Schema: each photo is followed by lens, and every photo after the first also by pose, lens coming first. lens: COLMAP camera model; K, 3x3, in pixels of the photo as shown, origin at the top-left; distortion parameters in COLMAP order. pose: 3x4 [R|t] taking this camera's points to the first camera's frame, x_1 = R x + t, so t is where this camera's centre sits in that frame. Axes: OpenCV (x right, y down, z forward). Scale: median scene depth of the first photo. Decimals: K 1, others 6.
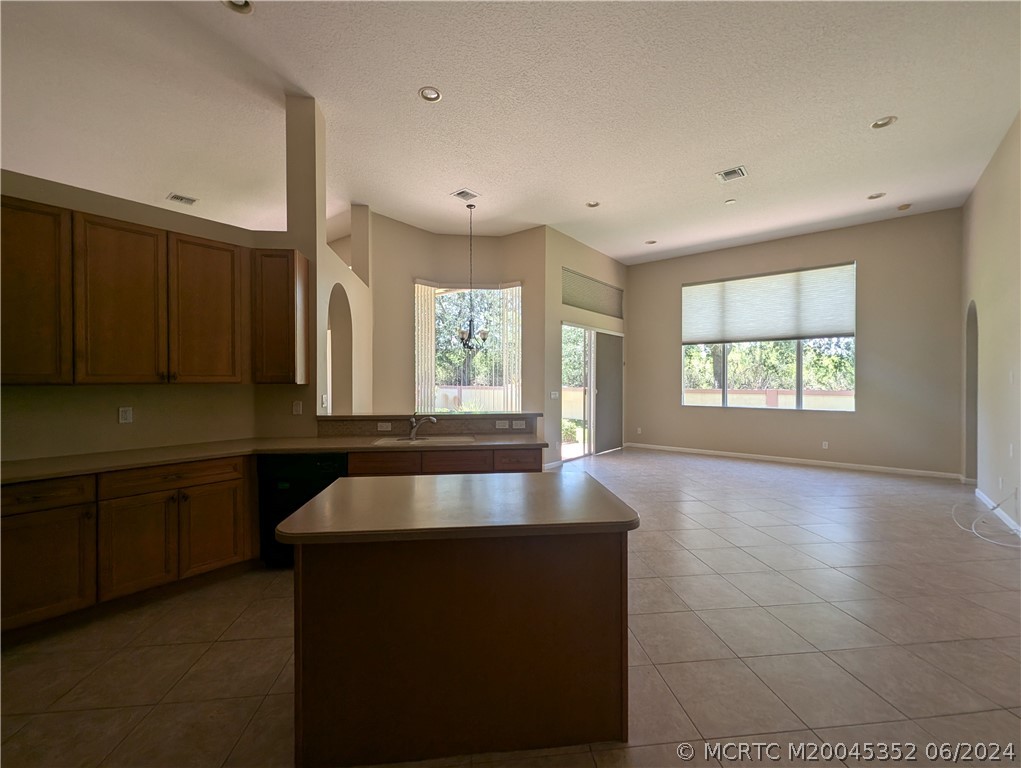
lens RADIAL K [[421.5, 0, 511.6], [0, 421.5, 382.5], [0, 0, 1]] dist [0.000632, 0.000236]
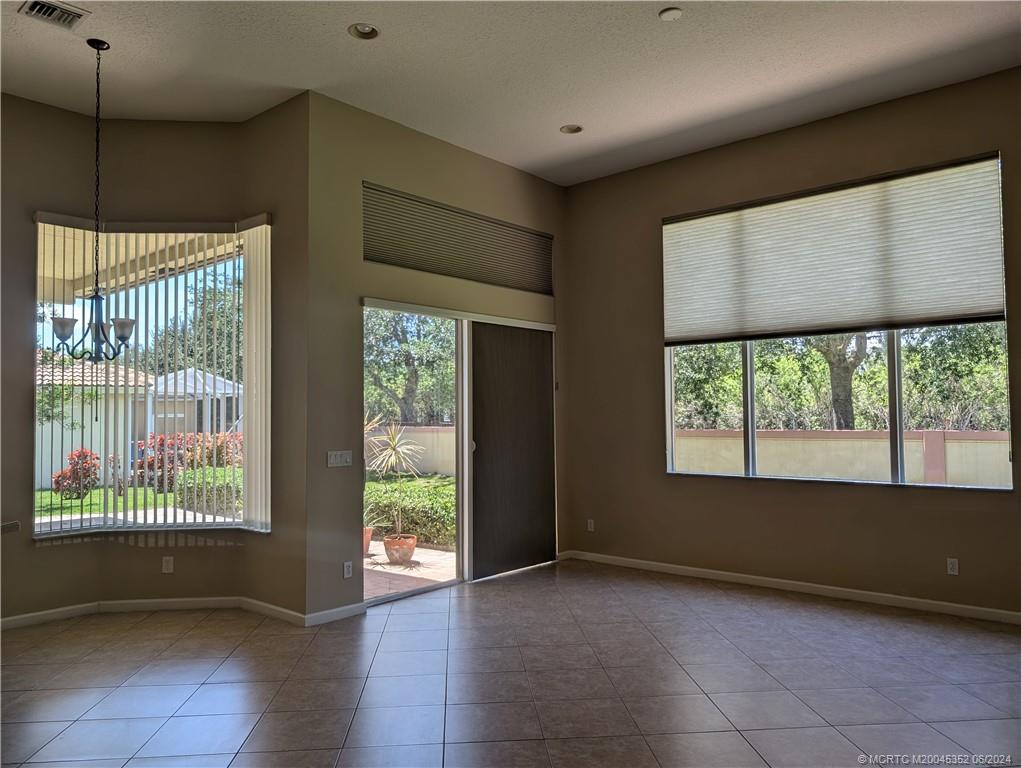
lens RADIAL K [[724.8, 0, 510.0], [0, 724.8, 385.7], [0, 0, 1]] dist [0.013356, -0.003161]
pose [[0.999315, -0.013169, -0.034590, 0.283243], [0.011646, 0.998969, -0.043873, -0.011216], [0.035132, 0.043440, 0.998438, 0.195765]]
